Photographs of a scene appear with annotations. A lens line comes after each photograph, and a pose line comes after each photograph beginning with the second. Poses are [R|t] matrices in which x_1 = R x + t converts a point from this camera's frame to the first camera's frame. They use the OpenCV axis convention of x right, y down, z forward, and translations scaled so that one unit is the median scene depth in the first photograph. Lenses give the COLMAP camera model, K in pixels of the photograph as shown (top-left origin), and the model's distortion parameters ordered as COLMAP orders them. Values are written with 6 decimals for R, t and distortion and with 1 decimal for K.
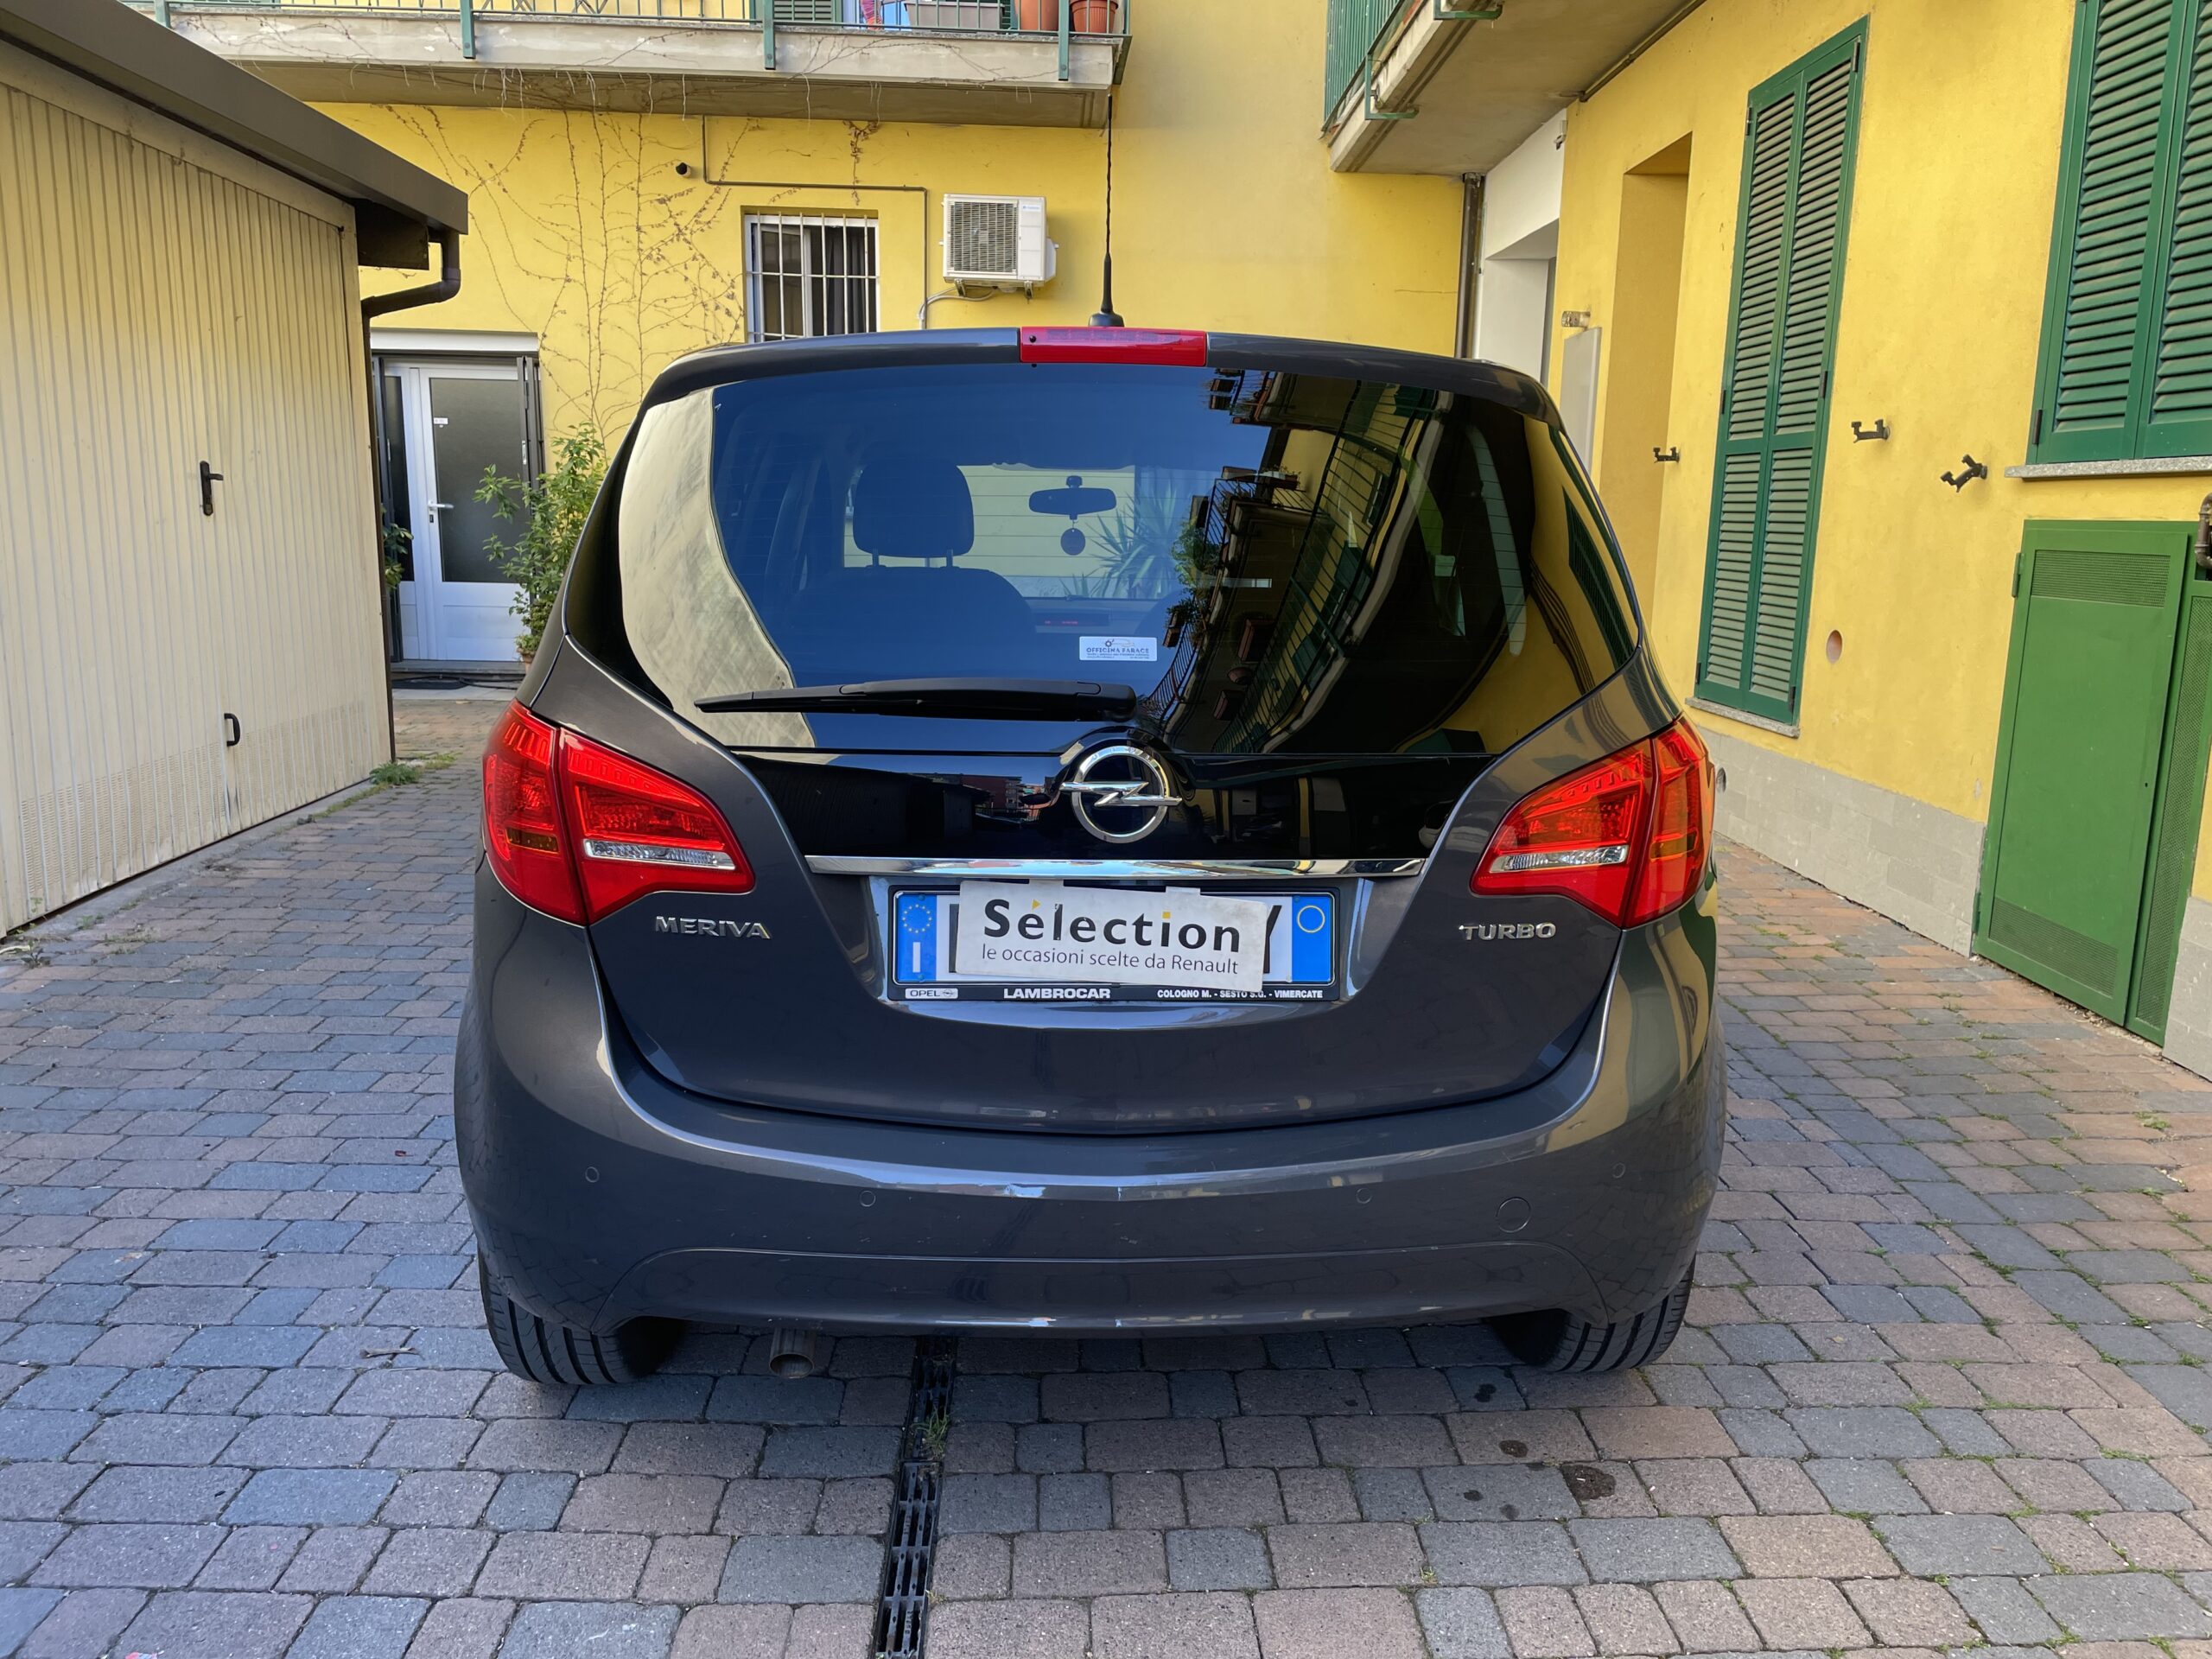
lens RADIAL K [[1667.6, 0, 1117.0], [0, 1667.6, 830.5], [0, 0, 1]] dist [0.085226, -0.101996]
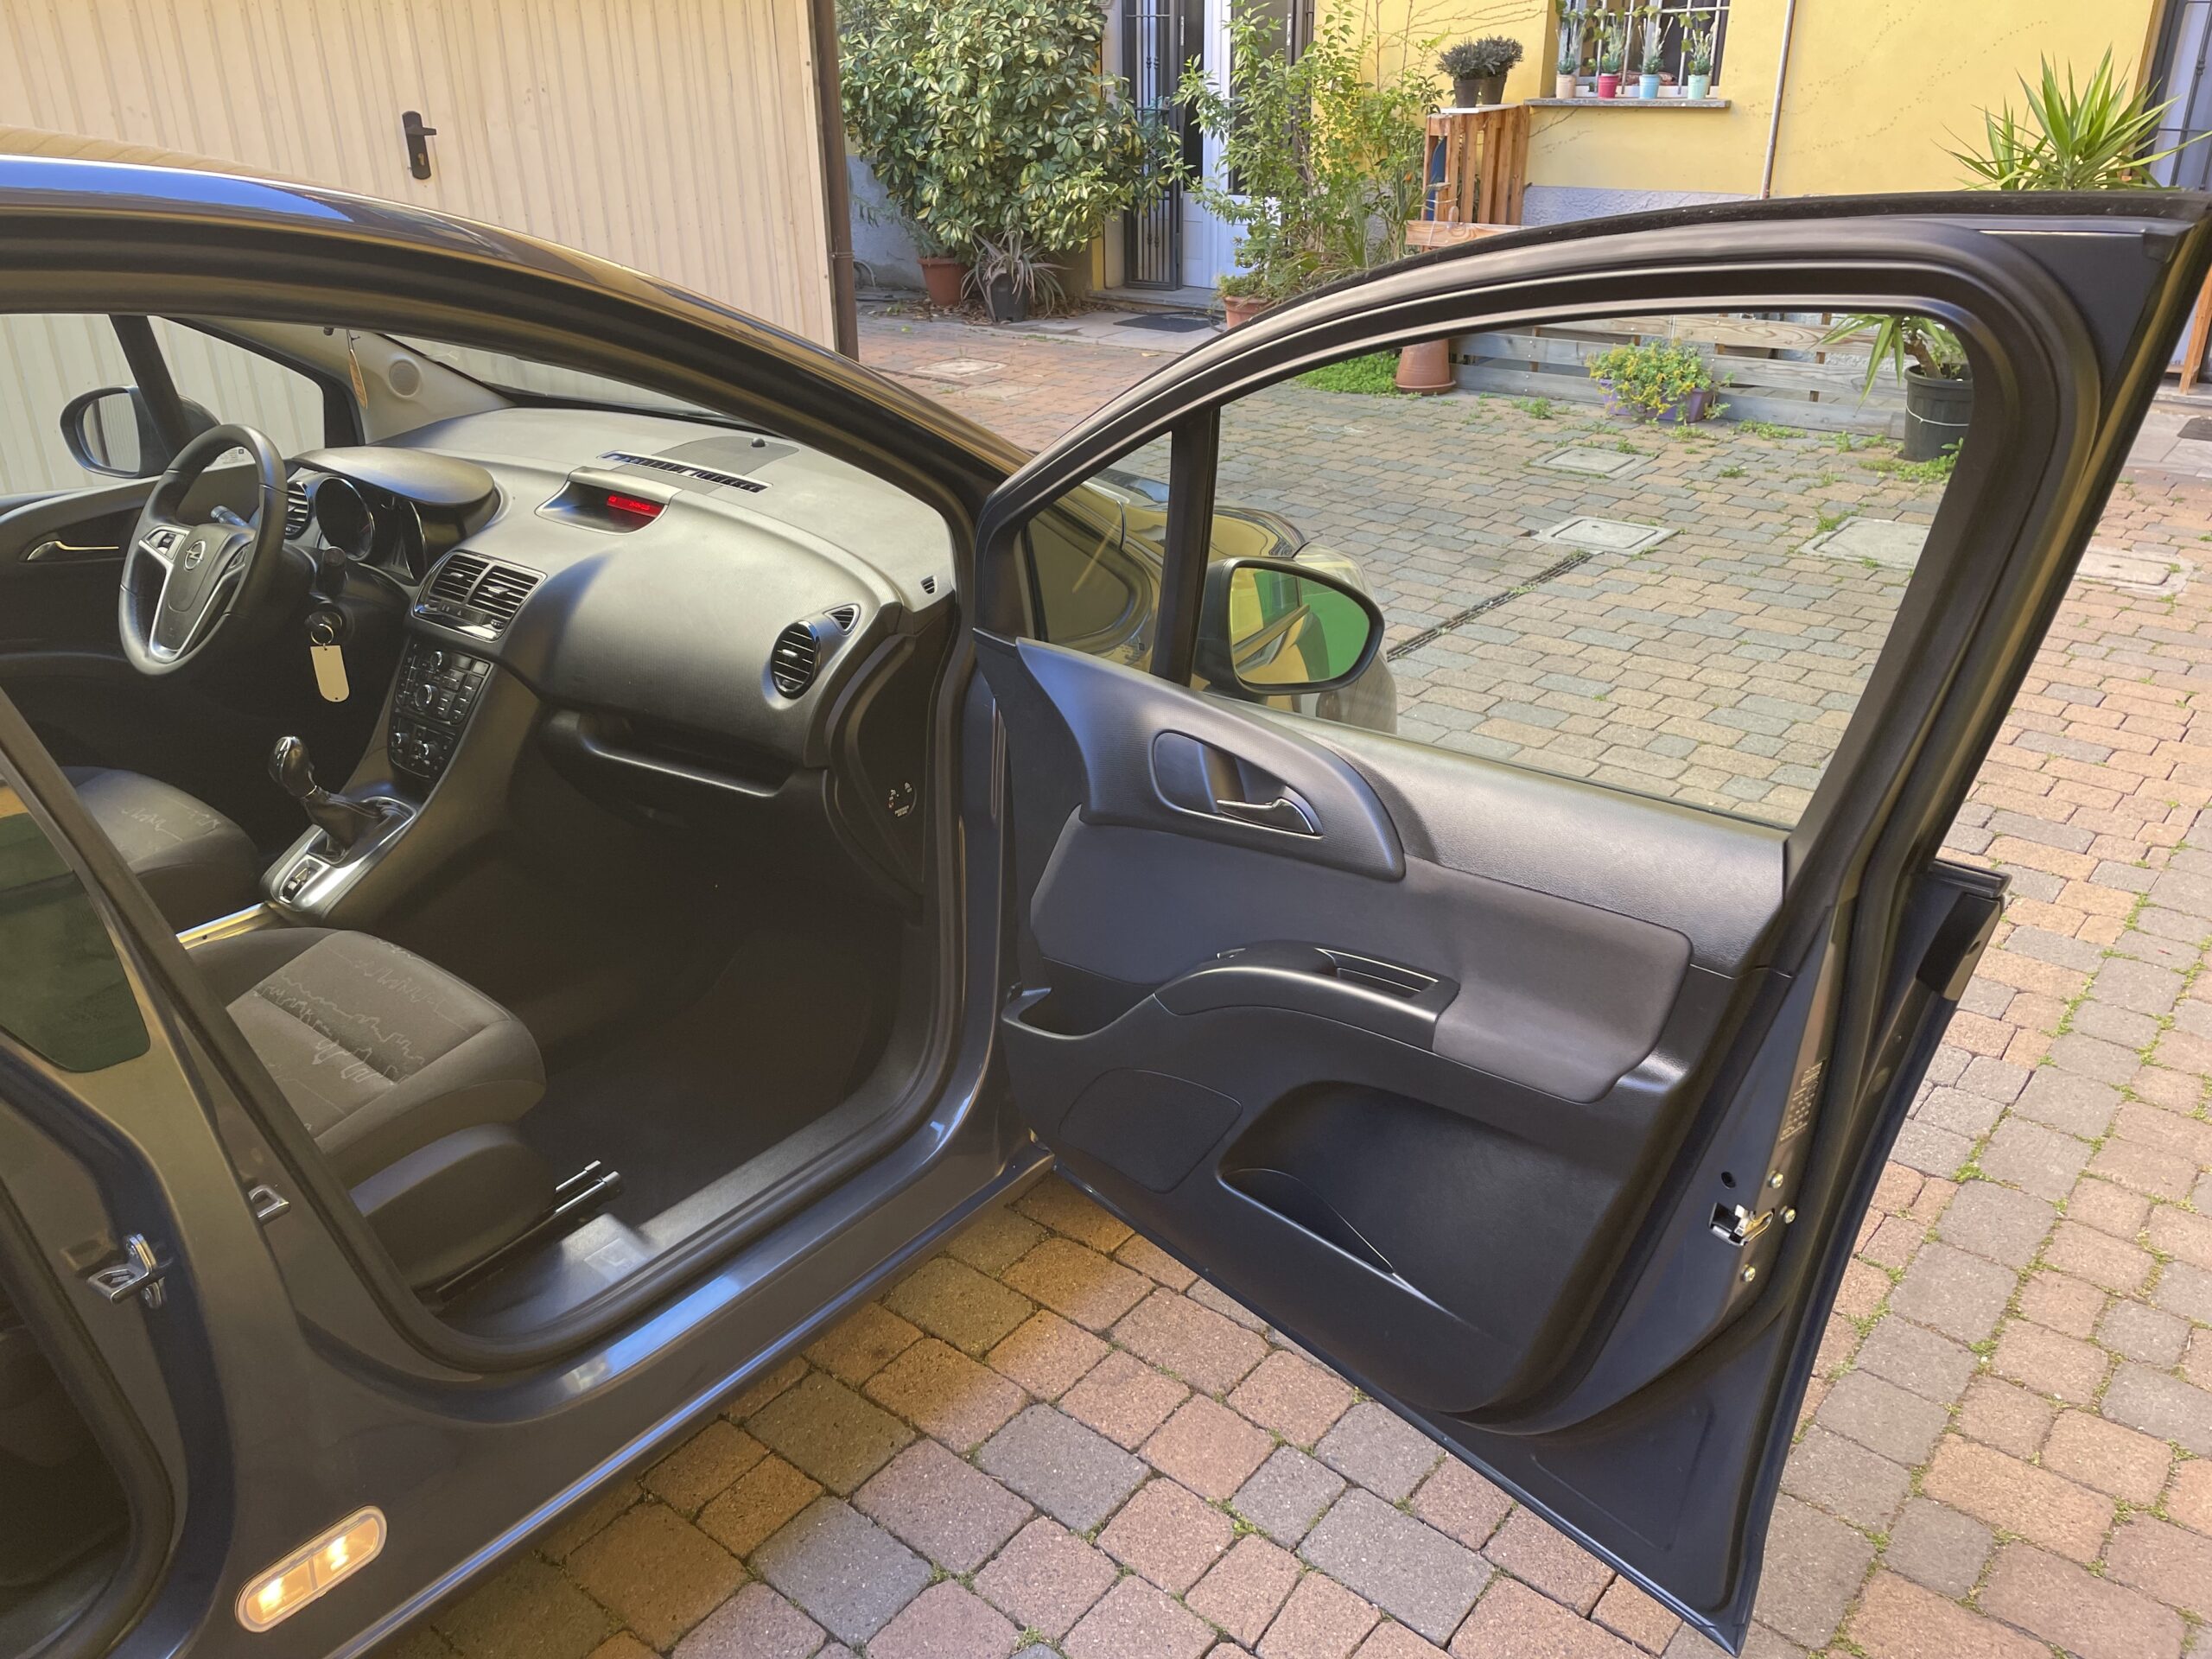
lens RADIAL K [[1667.6, 0, 1114.6], [0, 1667.6, 826.1], [0, 0, 1]] dist [0.085226, -0.101996]
pose [[0.750104, 0.256488, -0.609555, 0.332871], [-0.099413, 0.954984, 0.279503, -0.151027], [0.653805, -0.149059, 0.741836, 0.559809]]
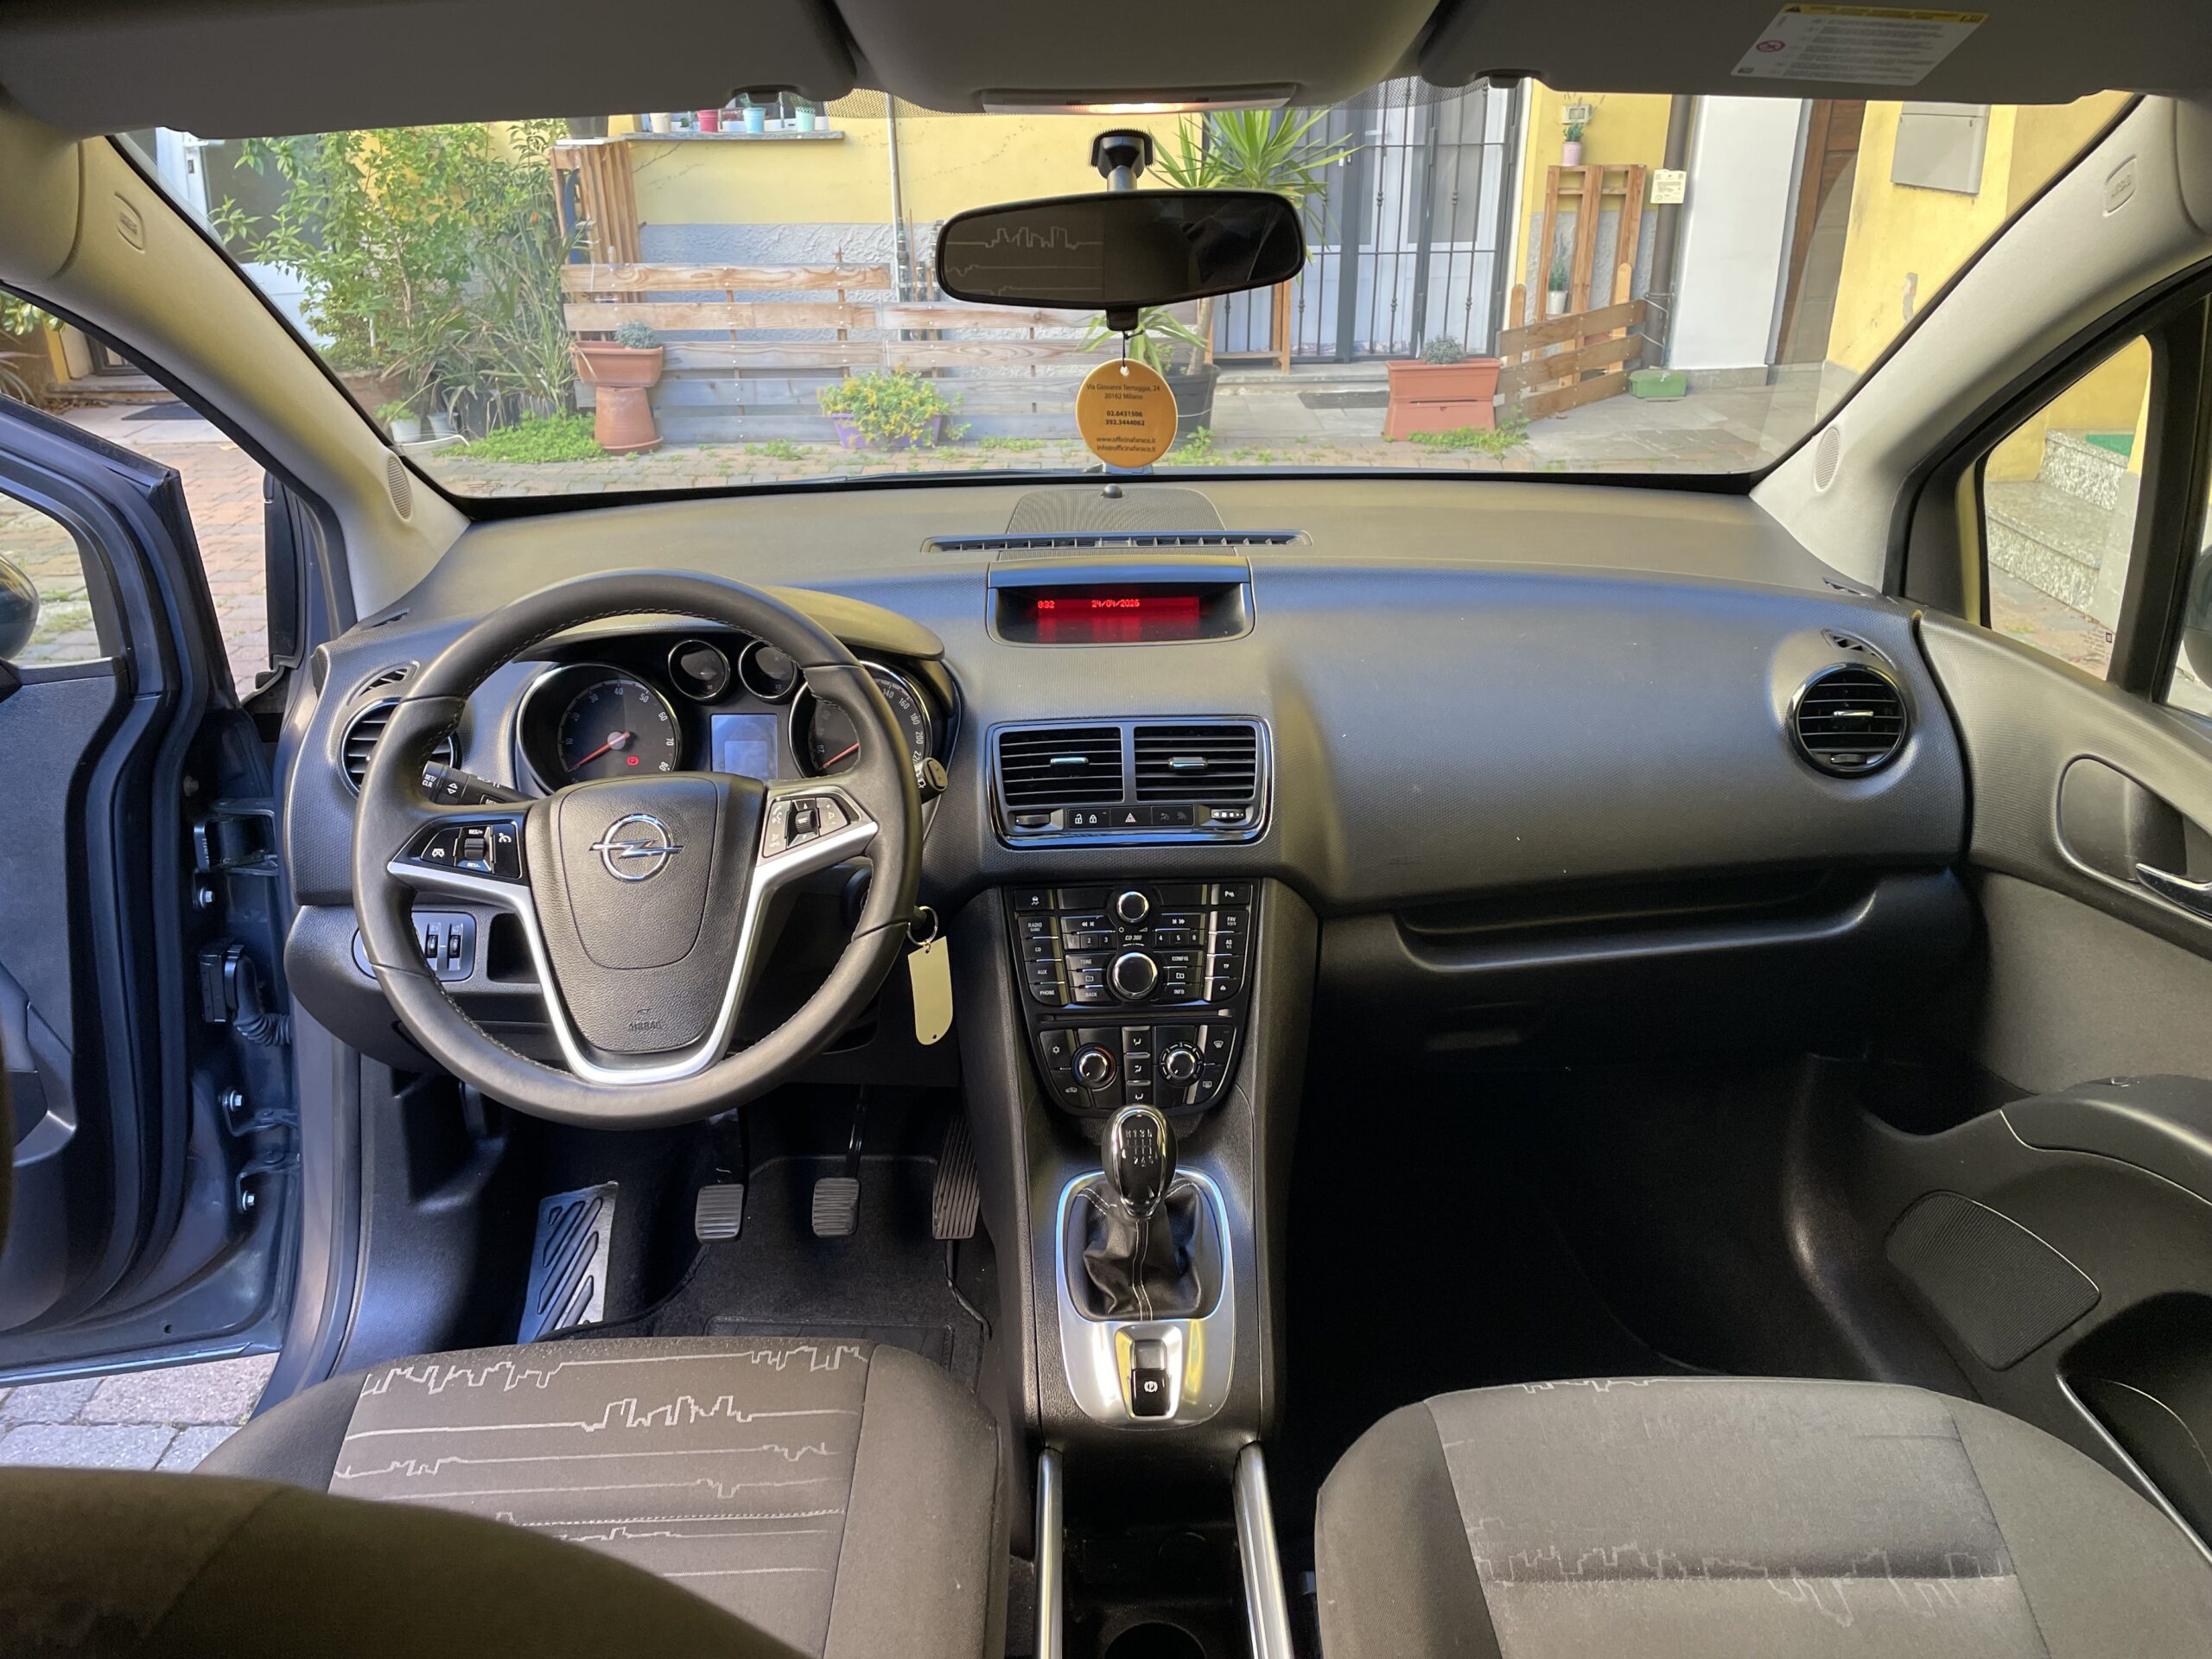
lens RADIAL K [[1667.6, 0, 1122.1], [0, 1667.6, 831.4], [0, 0, 1]] dist [0.085226, -0.101996]
pose [[0.999388, -0.018250, -0.029846, -0.014819], [0.024391, 0.975081, 0.220504, -0.122178], [0.025078, -0.221097, 0.974929, 0.541804]]
